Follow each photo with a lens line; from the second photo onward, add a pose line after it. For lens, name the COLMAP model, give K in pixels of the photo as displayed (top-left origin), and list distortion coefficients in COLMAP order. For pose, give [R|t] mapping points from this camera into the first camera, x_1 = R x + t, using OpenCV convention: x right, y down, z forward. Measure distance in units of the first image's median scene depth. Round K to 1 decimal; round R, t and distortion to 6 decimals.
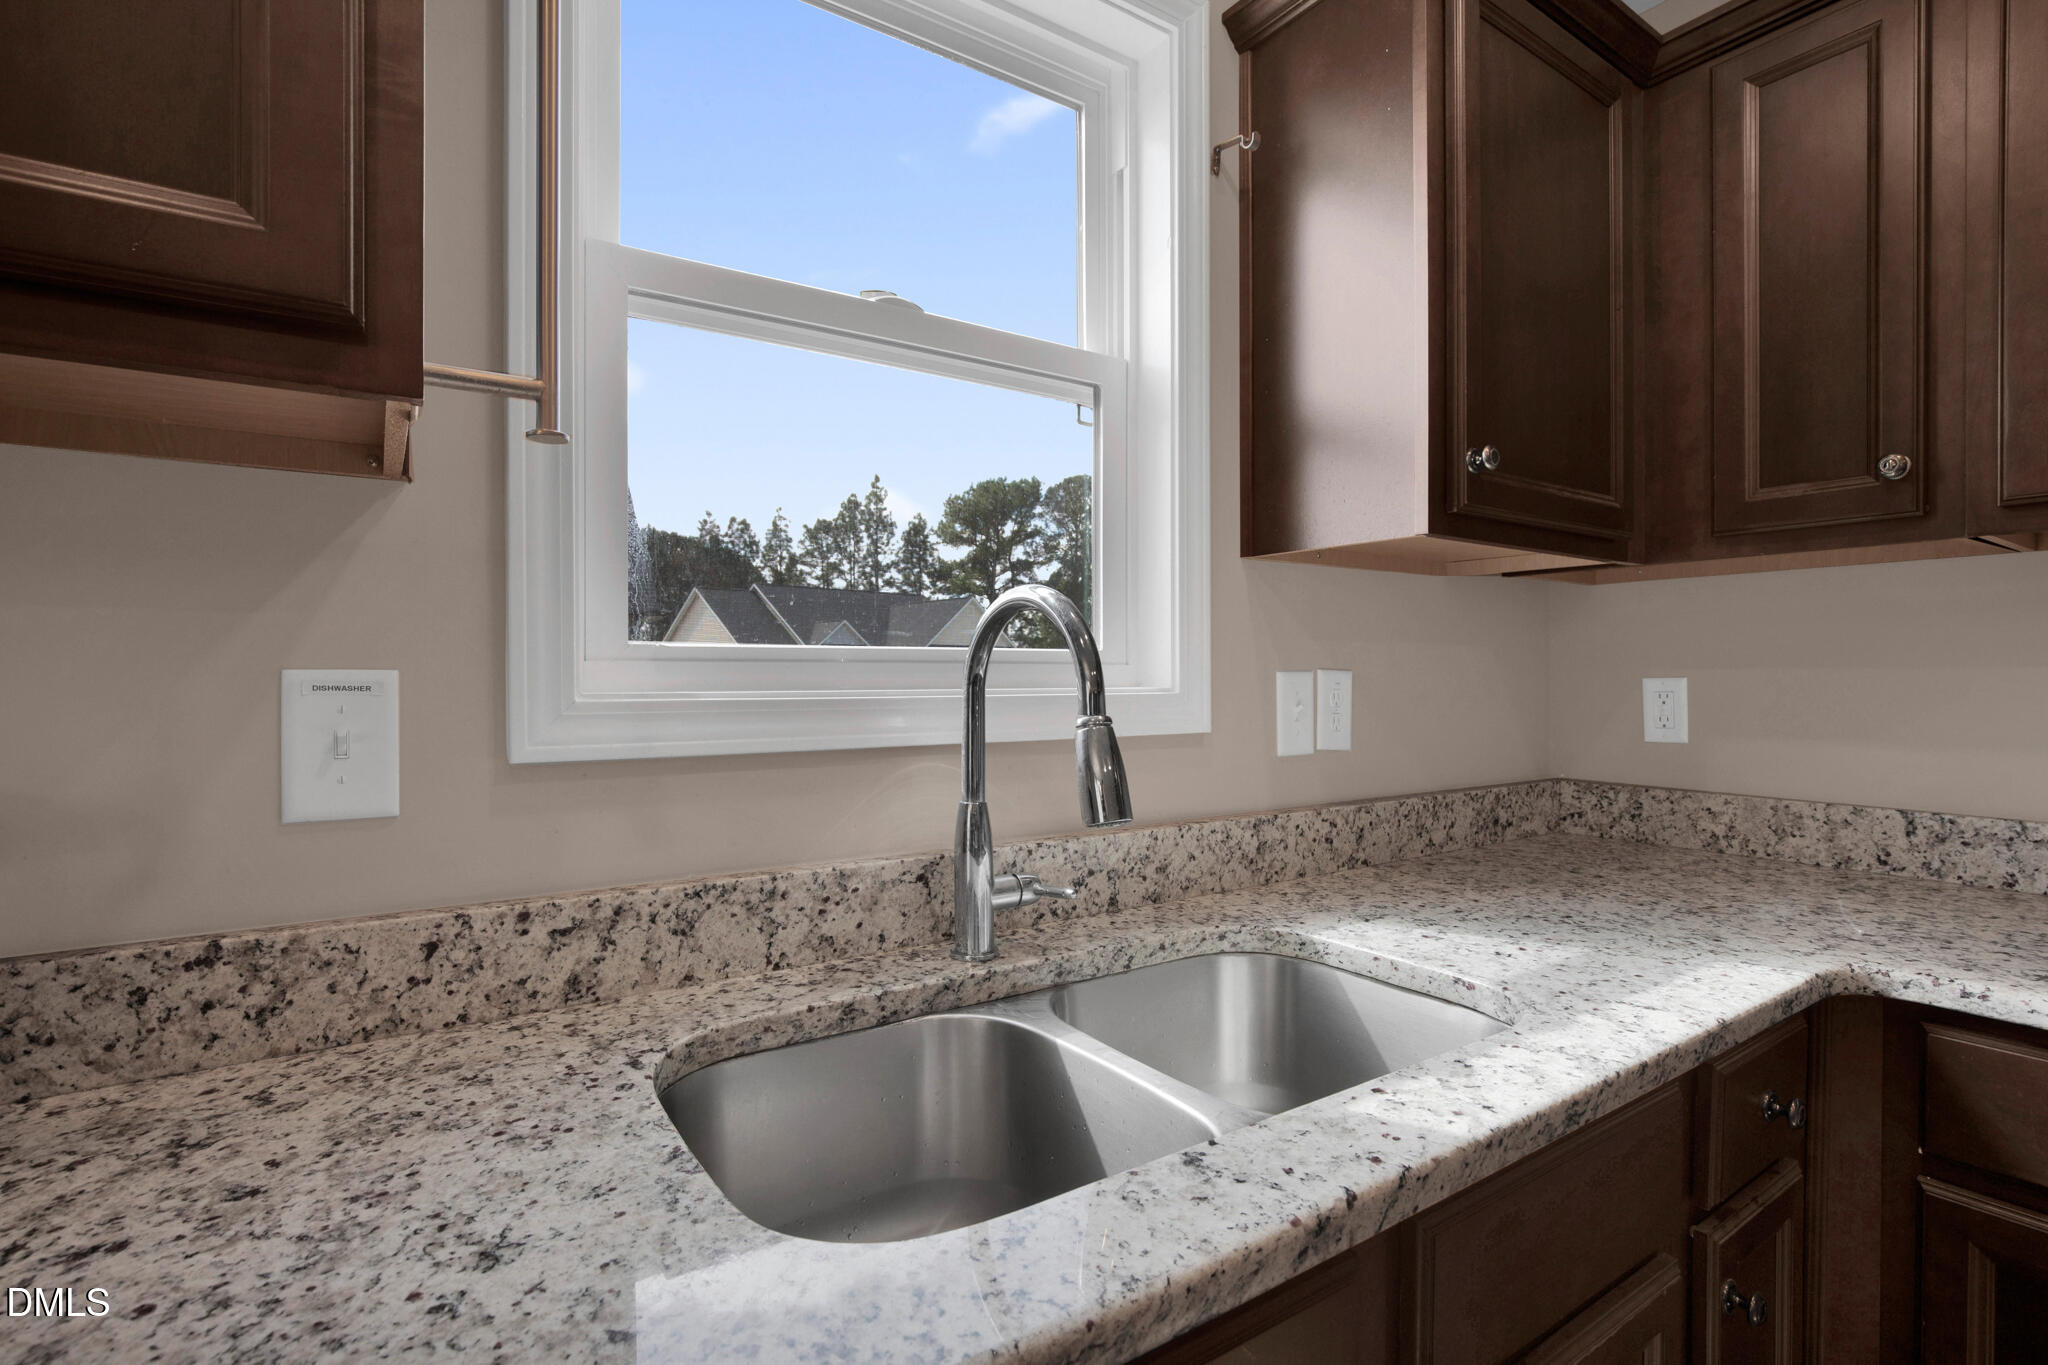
lens RADIAL K [[969.6, 0, 1036.2], [0, 969.6, 679.6], [0, 0, 1]] dist [-0.001521, -0.000565]
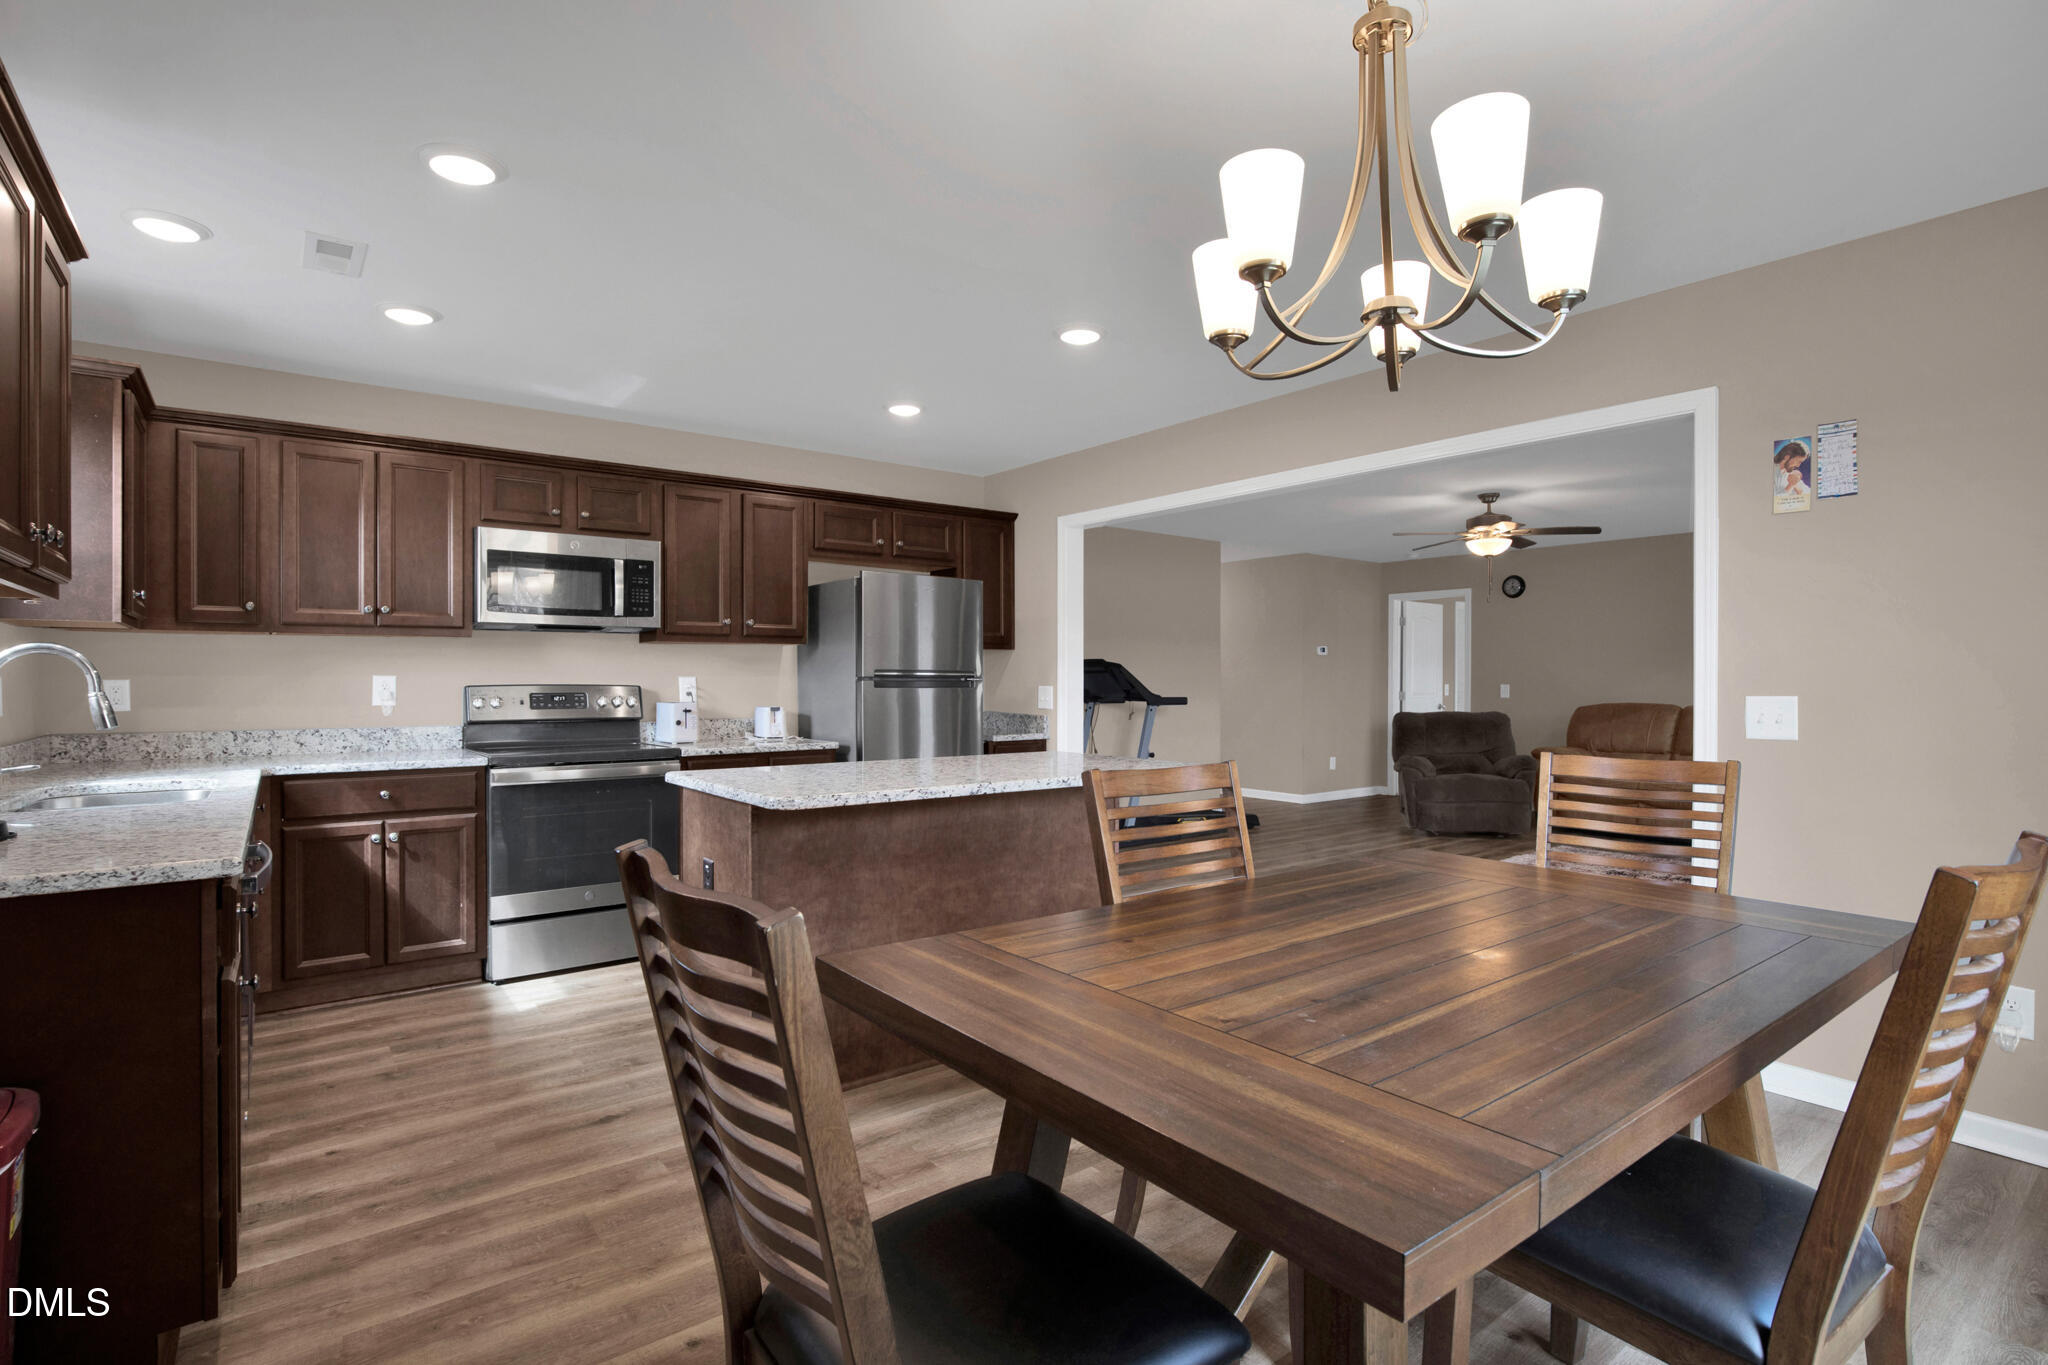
lens RADIAL K [[991.9, 0, 1016.7], [0, 991.9, 683.0], [0, 0, 1]] dist [-0.022722, -0.000764]
pose [[-0.047792, -0.001506, 0.998856, -1.855602], [0.000671, 0.999999, 0.001540, 0.004476], [-0.998857, 0.000744, -0.047791, -0.989746]]
